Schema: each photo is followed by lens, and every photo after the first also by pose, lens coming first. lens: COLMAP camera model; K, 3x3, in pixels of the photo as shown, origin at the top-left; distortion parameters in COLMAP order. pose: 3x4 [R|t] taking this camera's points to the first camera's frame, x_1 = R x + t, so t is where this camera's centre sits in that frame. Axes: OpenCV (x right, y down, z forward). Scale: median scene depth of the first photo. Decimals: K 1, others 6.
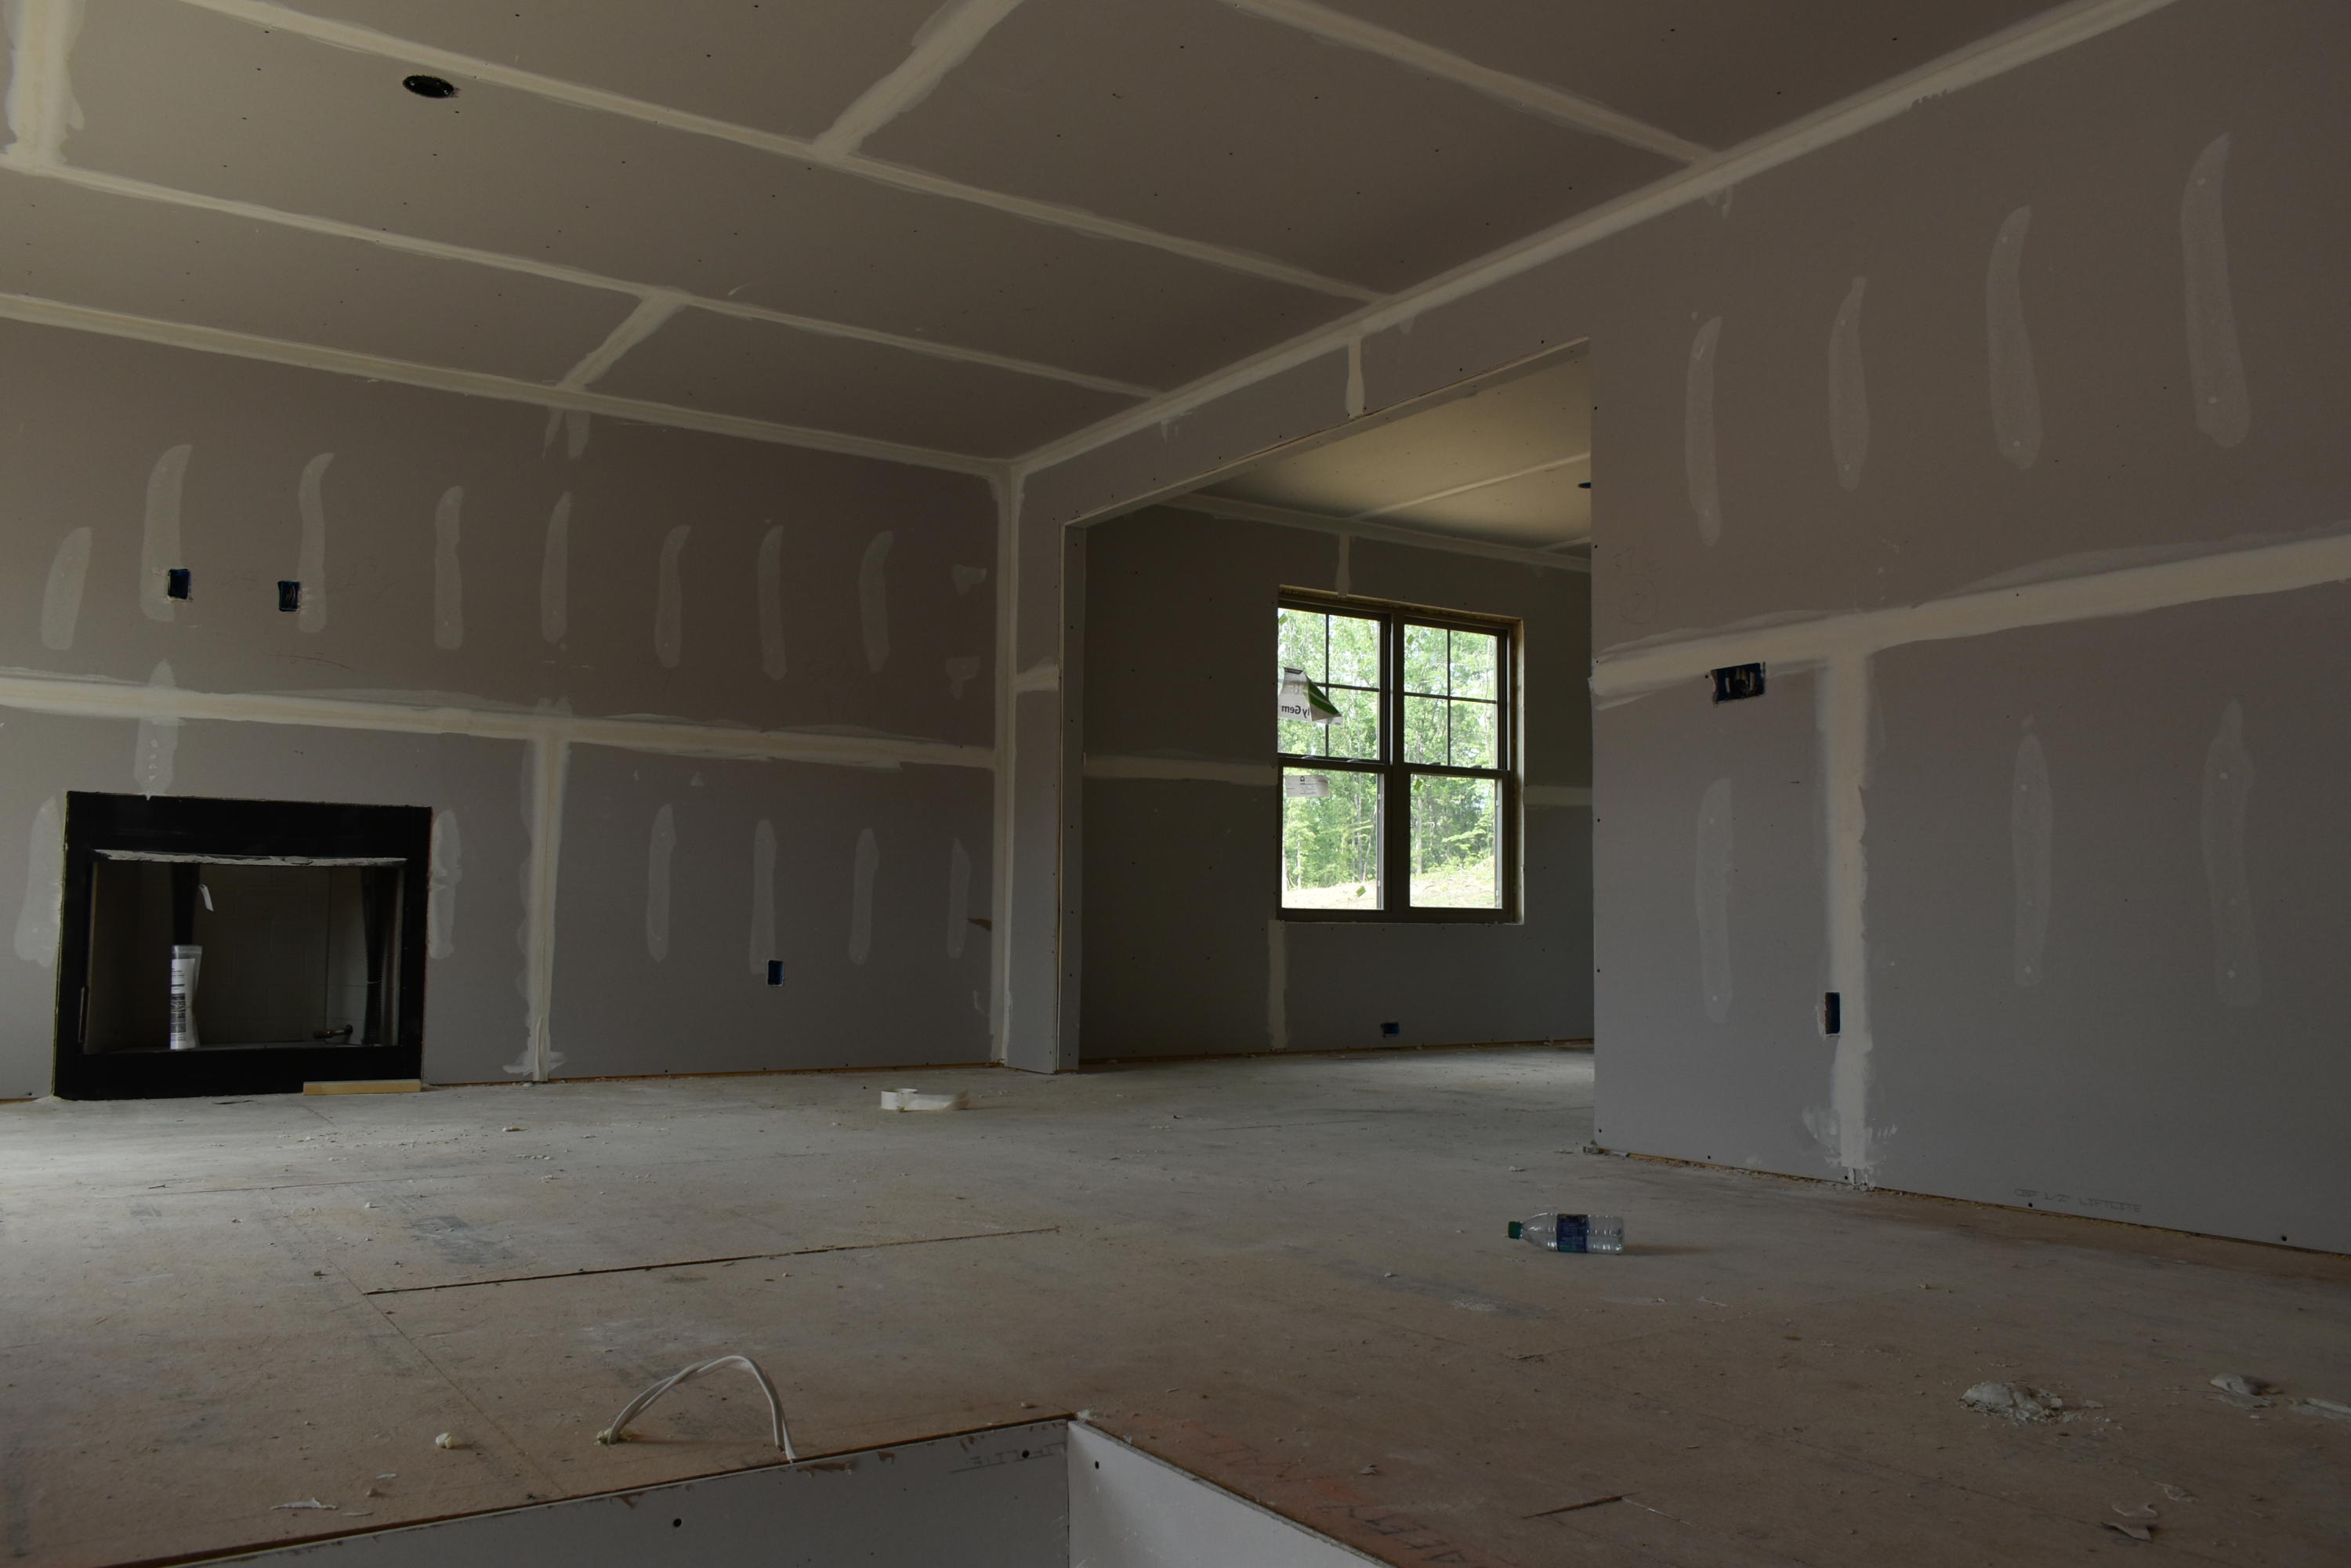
lens RADIAL K [[1817.2, 0, 1174.0], [0, 1817.2, 784.9], [0, 0, 1]] dist [-0.021265, 0.016089]
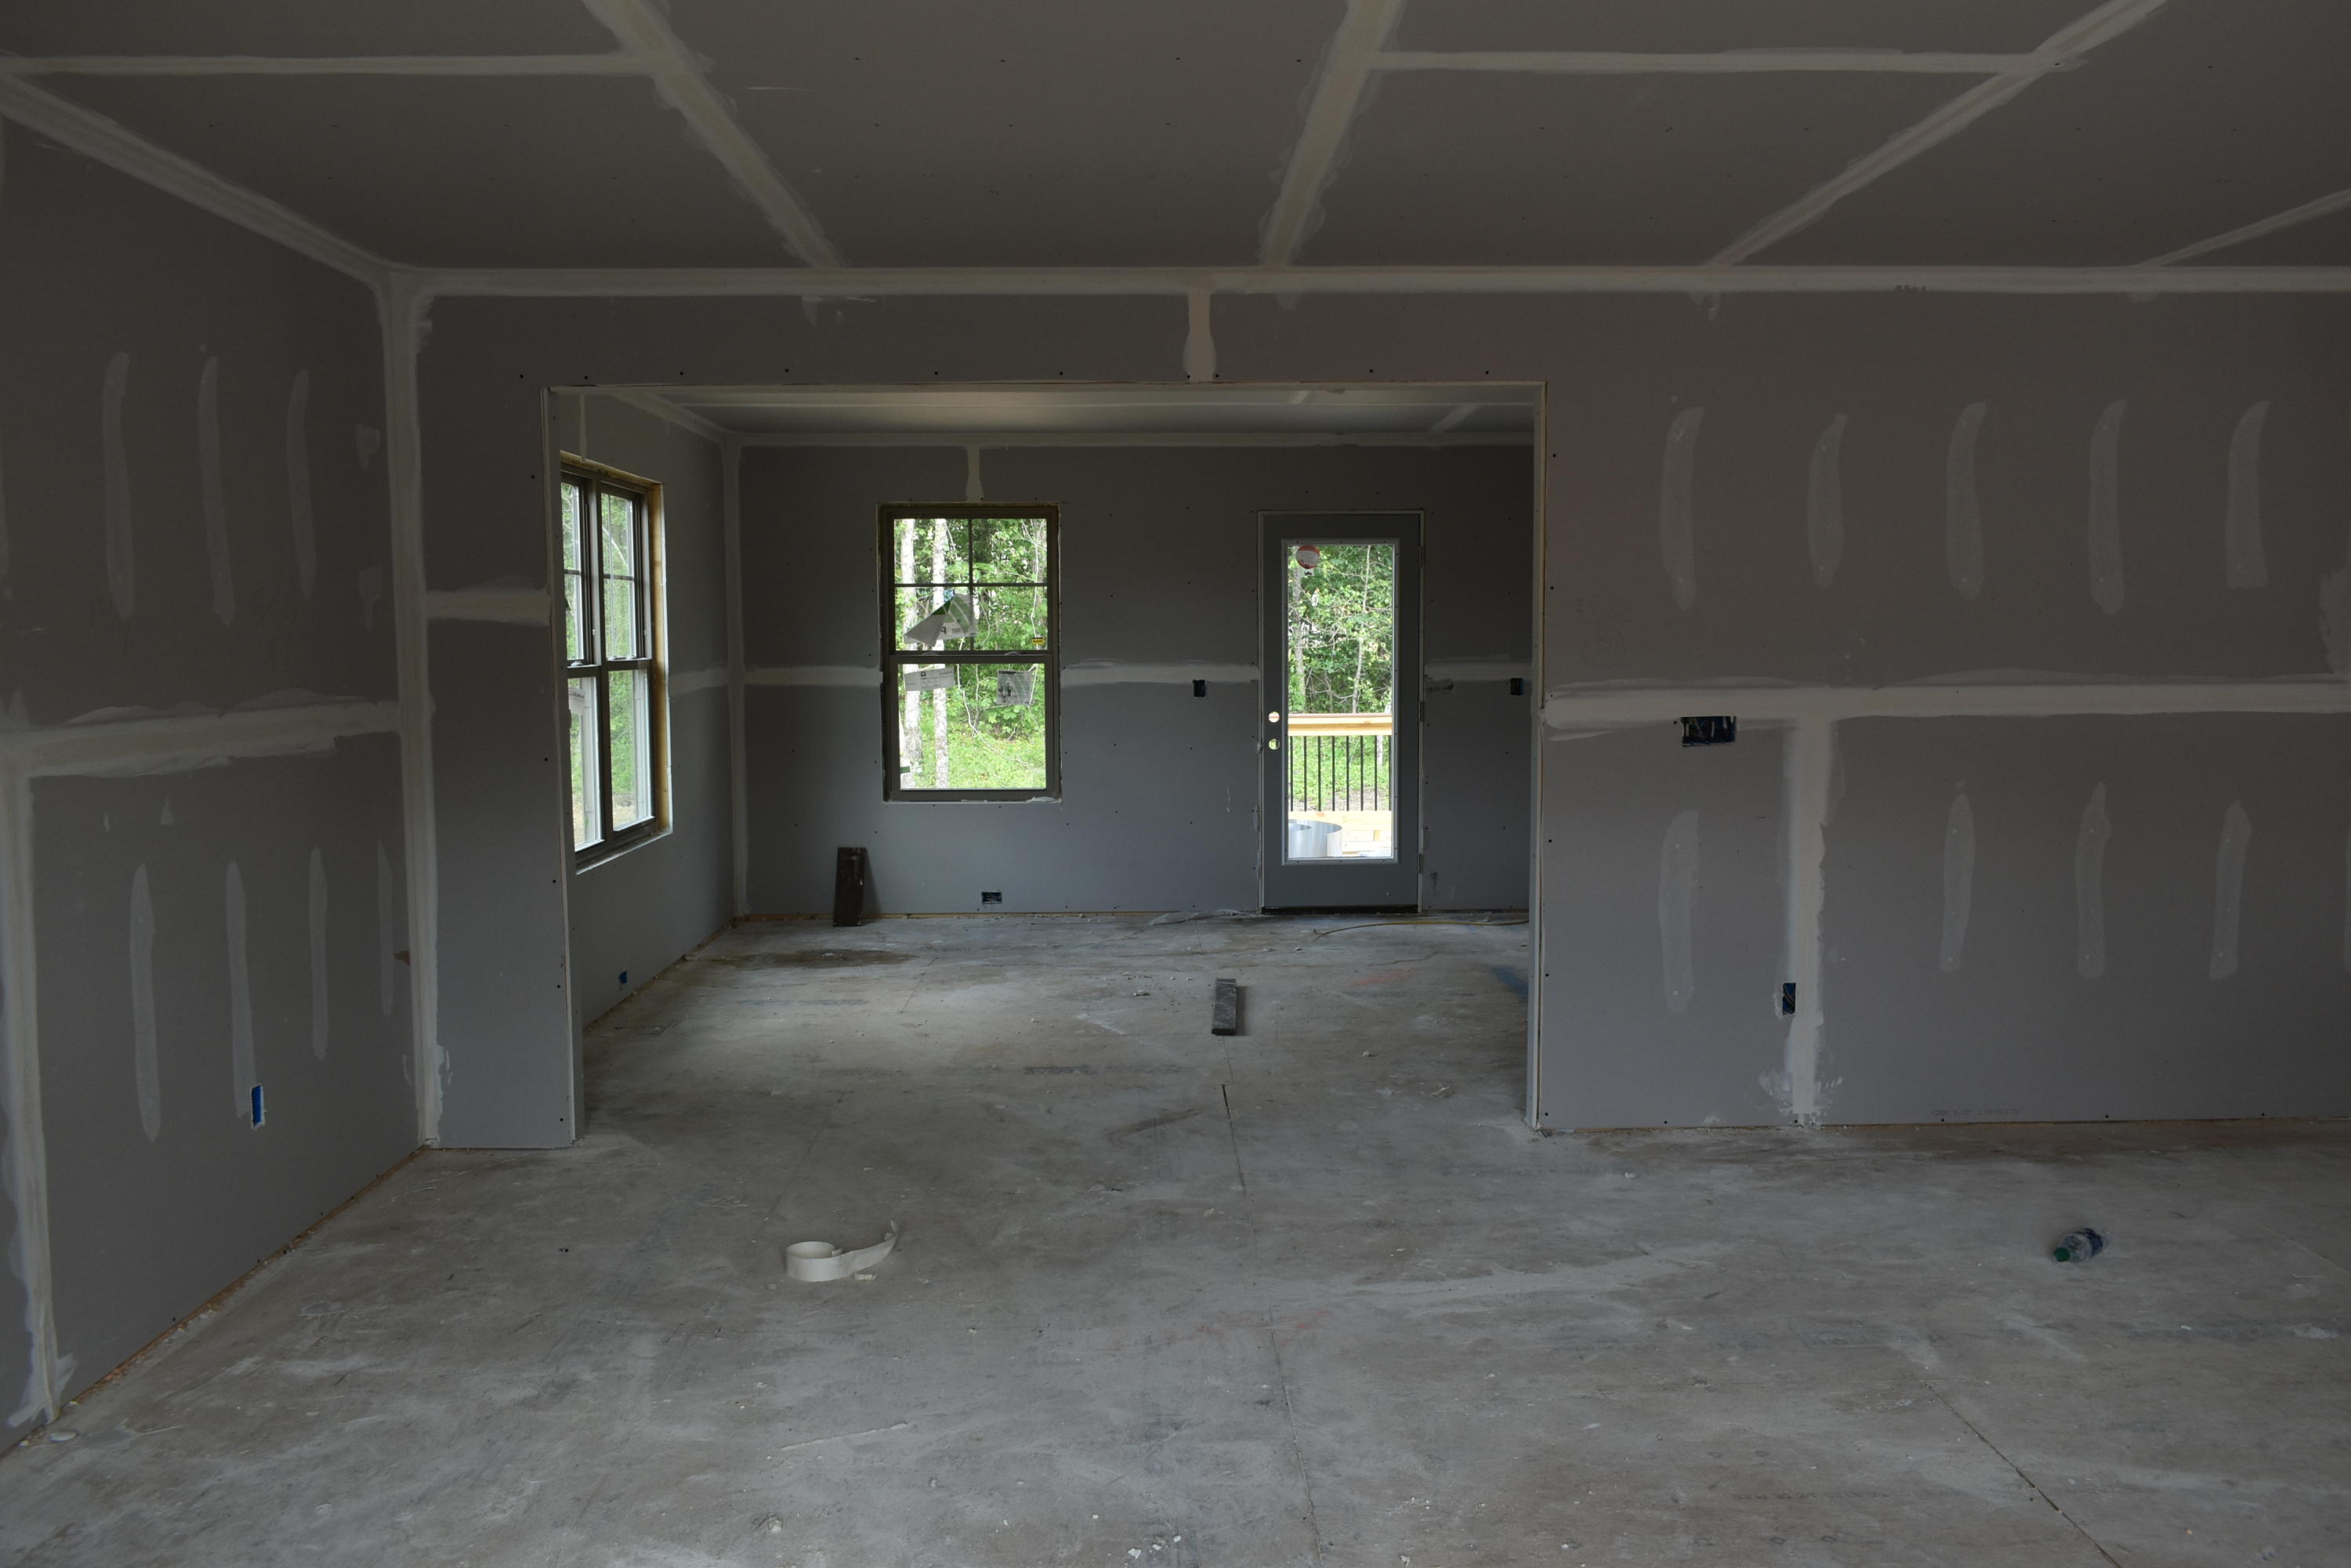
lens RADIAL K [[1817.2, 0, 1175.1], [0, 1817.2, 793.1], [0, 0, 1]] dist [-0.021265, 0.016089]
pose [[0.530479, -0.086880, 0.843234, -0.645802], [-0.053931, 0.989260, 0.135853, -0.116536], [-0.845981, -0.117543, 0.520096, 0.493253]]
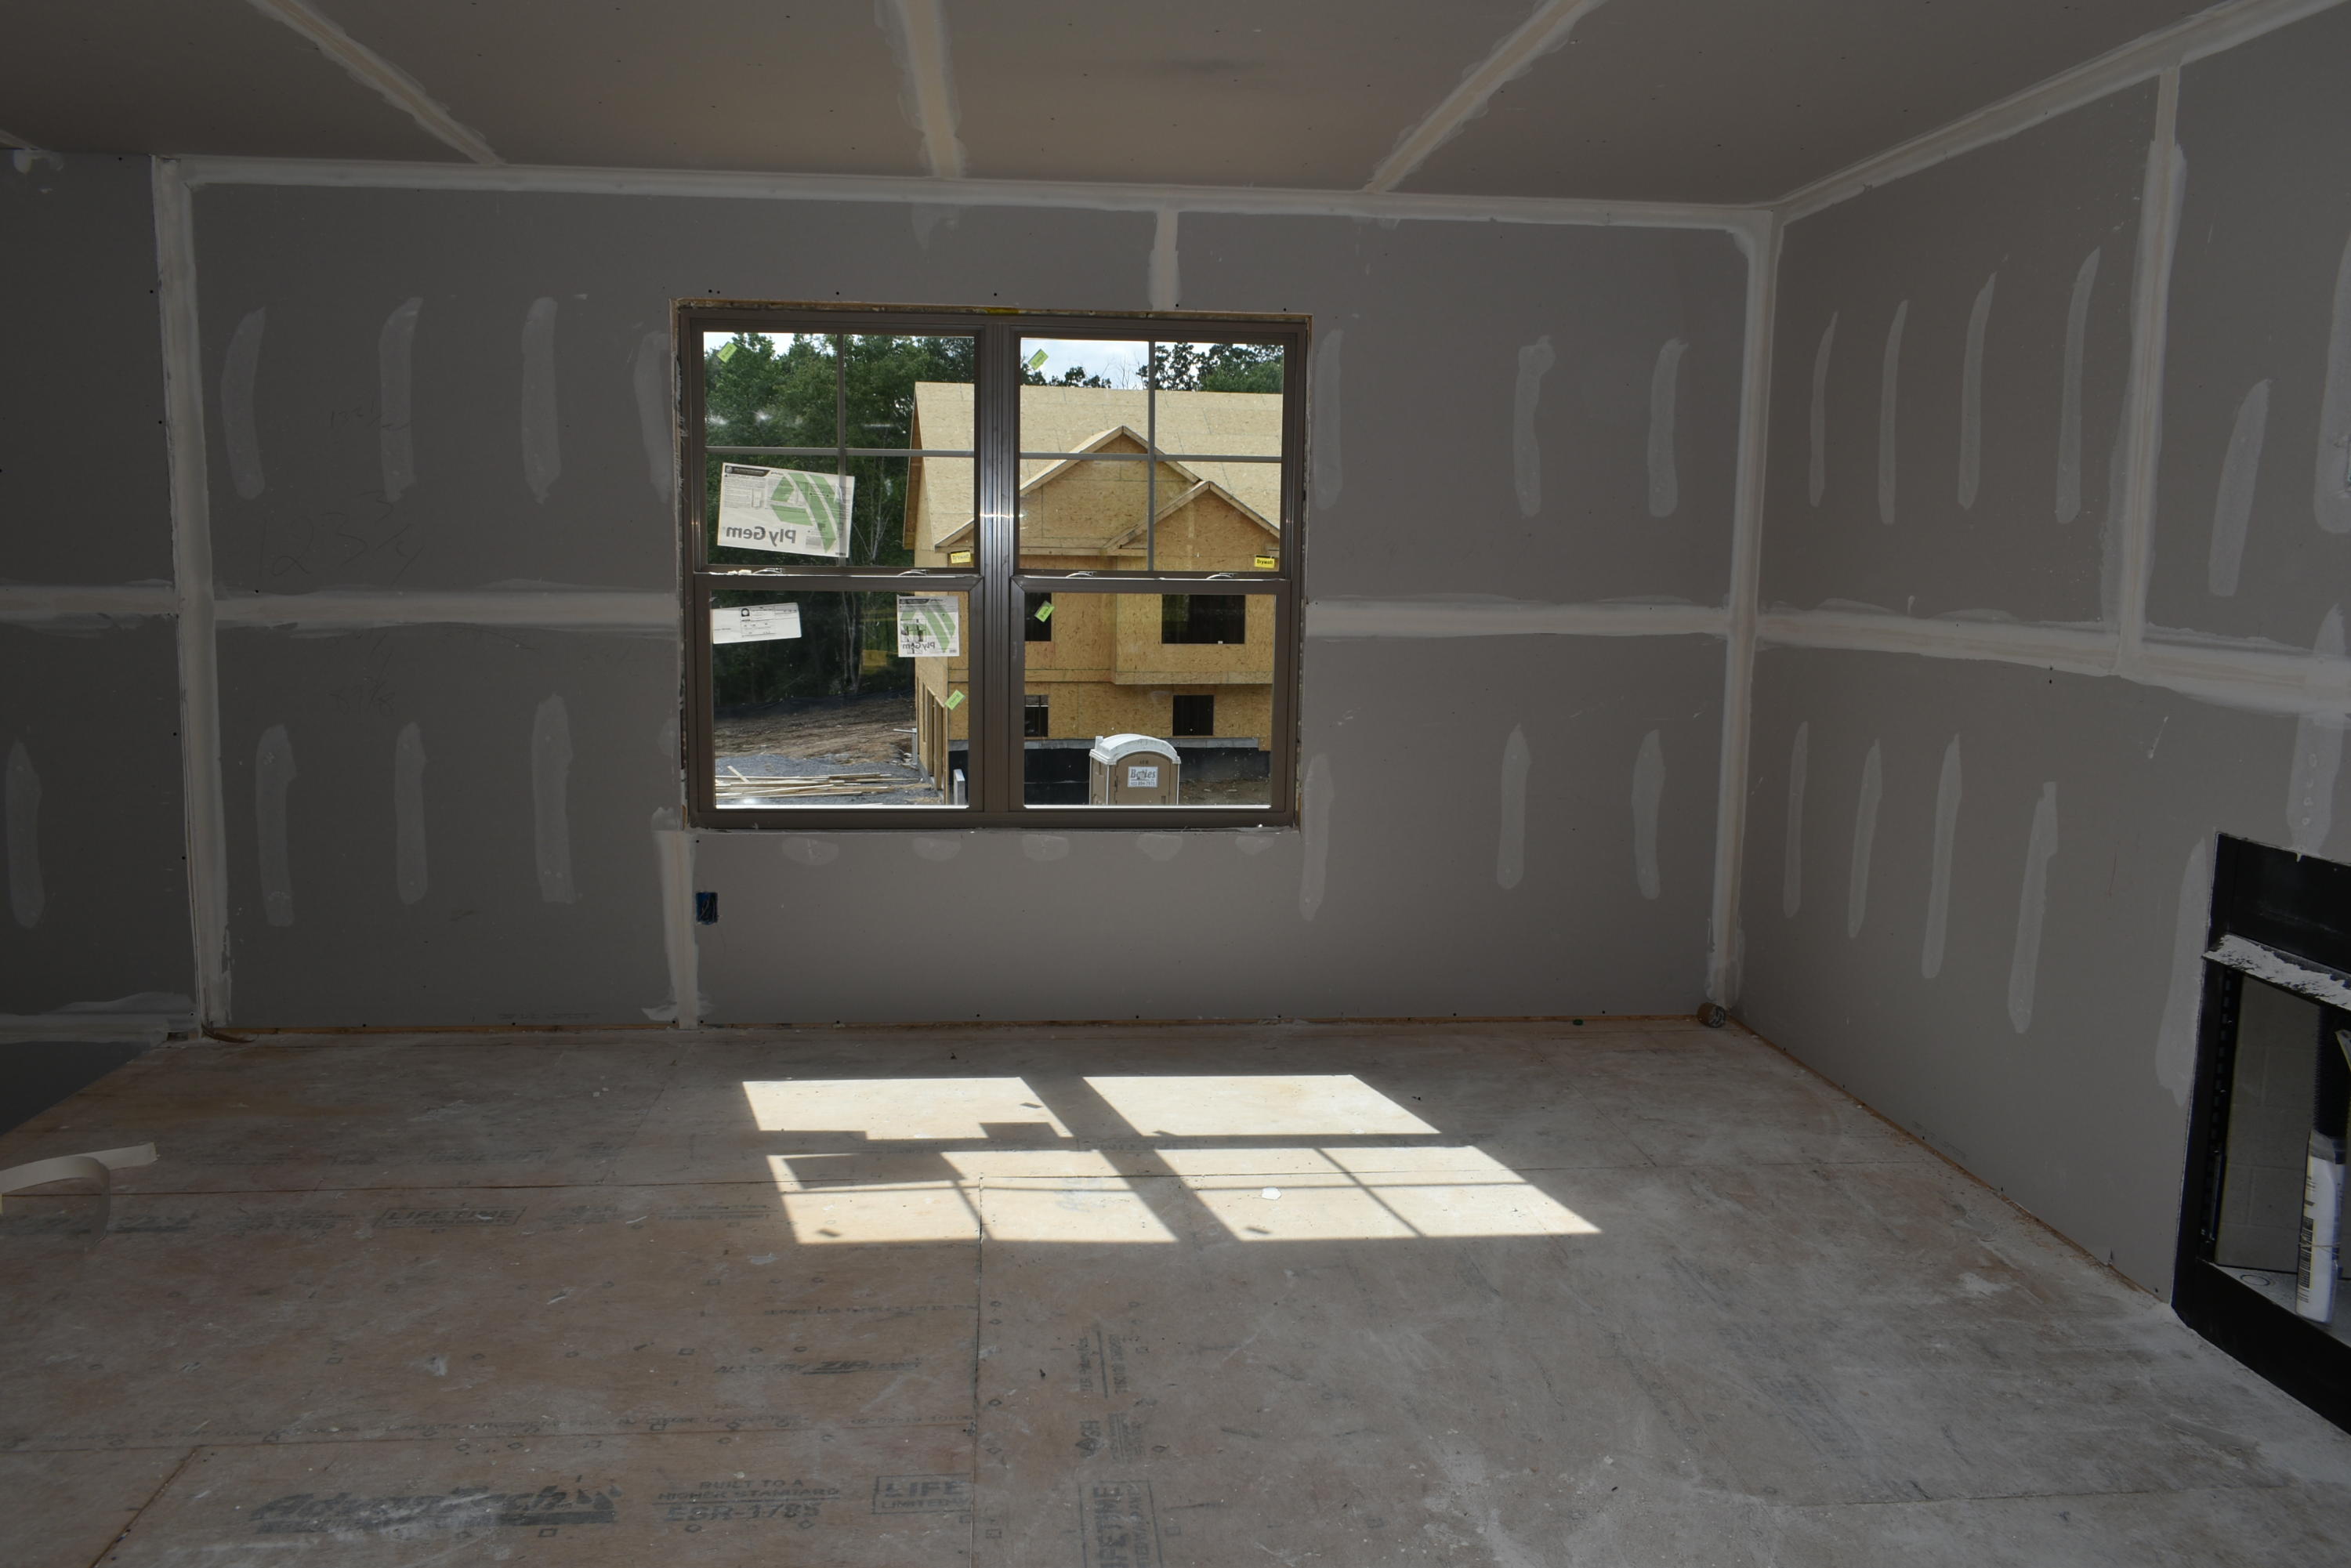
lens RADIAL K [[1817.2, 0, 1167.0], [0, 1817.2, 783.0], [0, 0, 1]] dist [-0.021265, 0.016089]
pose [[-0.473269, 0.097734, -0.875480, 0.078033], [0.048073, 0.995211, 0.085113, -0.076692], [0.879605, -0.001806, -0.475701, 0.921250]]
